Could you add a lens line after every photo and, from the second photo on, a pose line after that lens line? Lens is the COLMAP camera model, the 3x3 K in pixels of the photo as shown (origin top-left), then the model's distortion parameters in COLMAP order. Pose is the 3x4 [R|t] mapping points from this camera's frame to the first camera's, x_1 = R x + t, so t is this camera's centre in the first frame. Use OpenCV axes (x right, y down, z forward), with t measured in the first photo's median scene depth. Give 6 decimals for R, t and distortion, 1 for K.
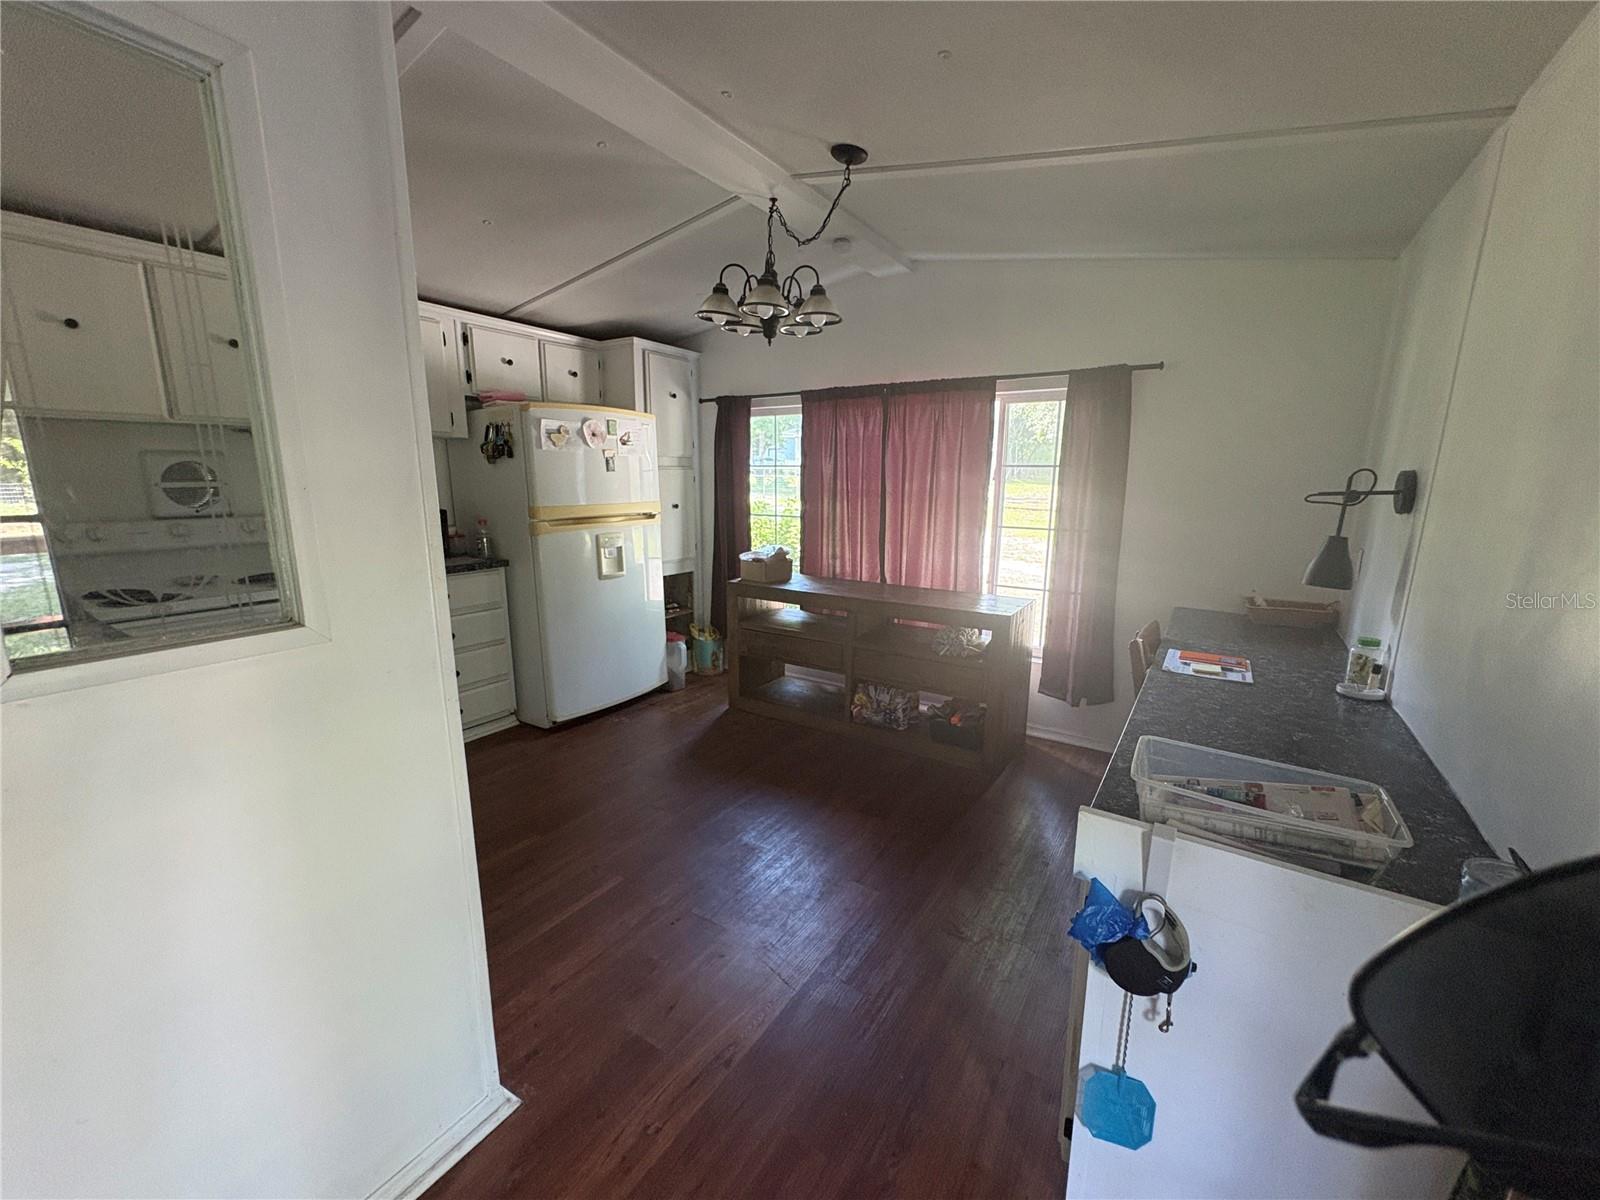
lens RADIAL K [[637.8, 0, 795.0], [0, 637.8, 601.4], [0, 0, 1]] dist [0.001538, 0.000048]
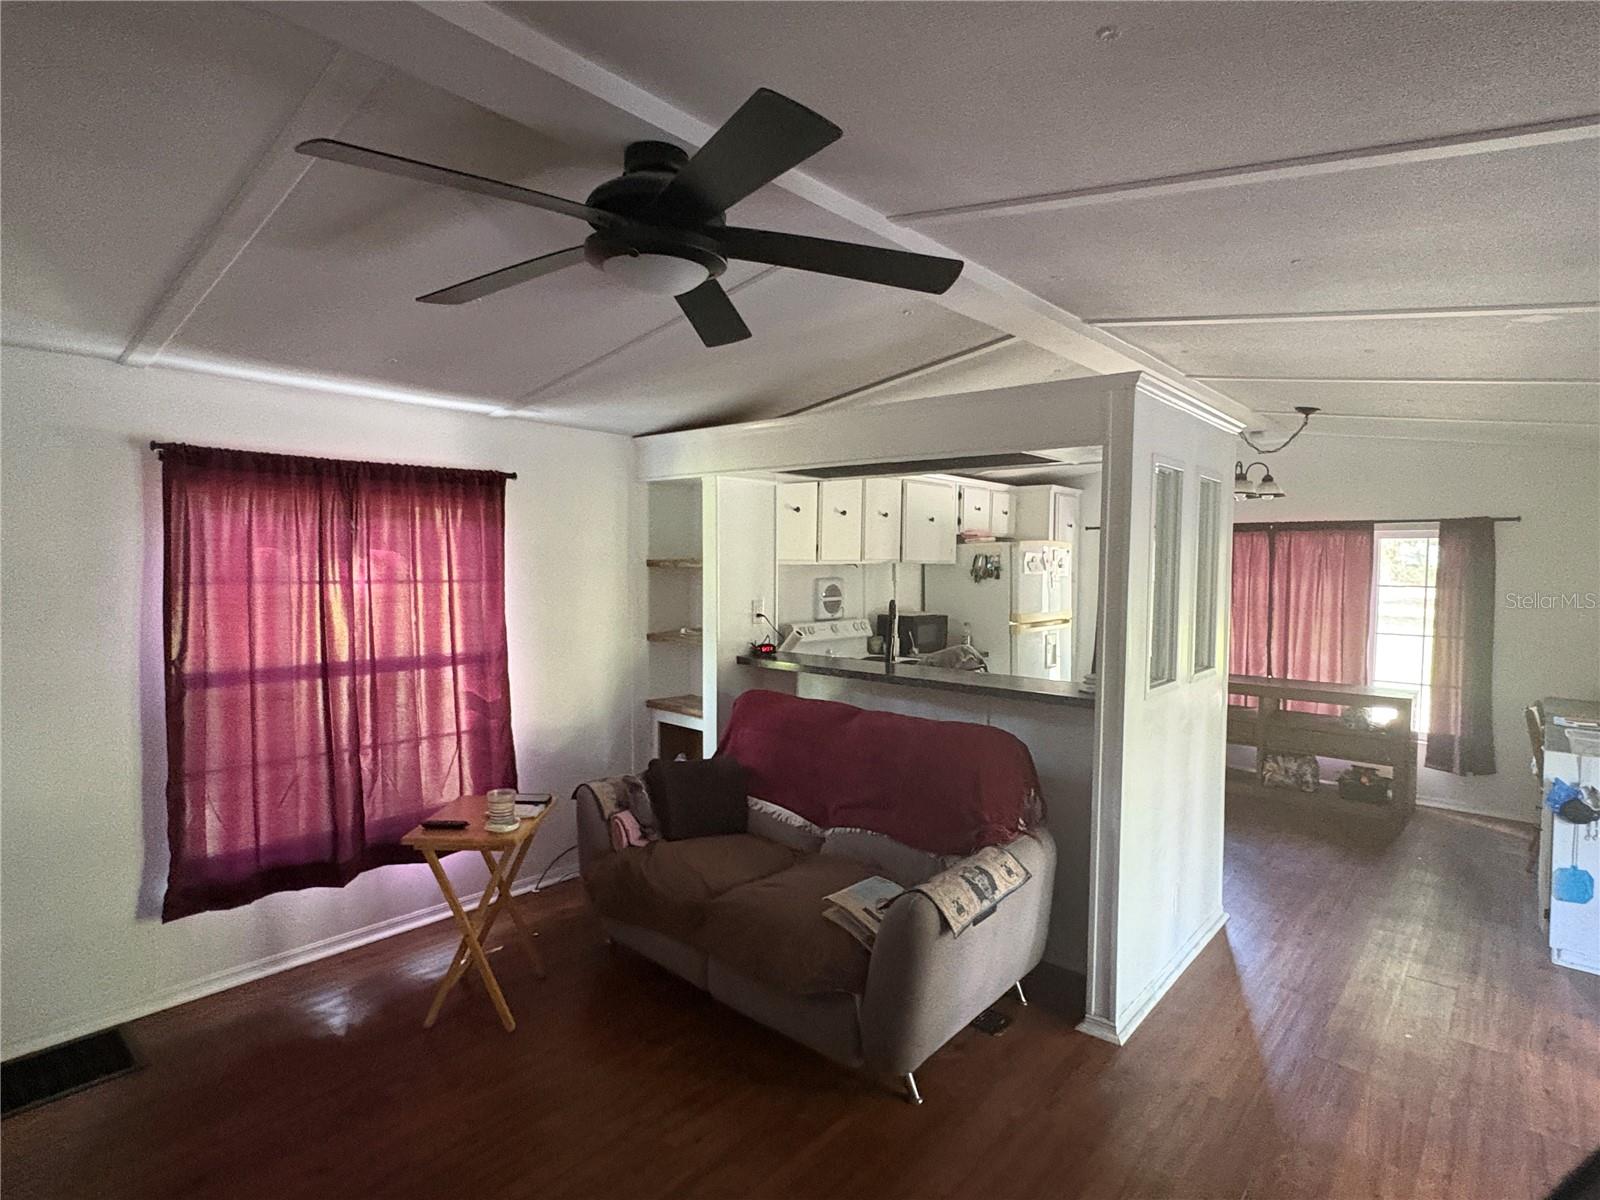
lens RADIAL K [[841.2, 0, 800.0], [0, 841.2, 600.0], [0, 0, 1]] dist [0.013767, 0.000183]
pose [[0.990887, 0.008339, -0.134440, -0.618532], [-0.028115, 0.988903, -0.145877, 0.099432], [0.131732, 0.148327, 0.980125, -0.843493]]
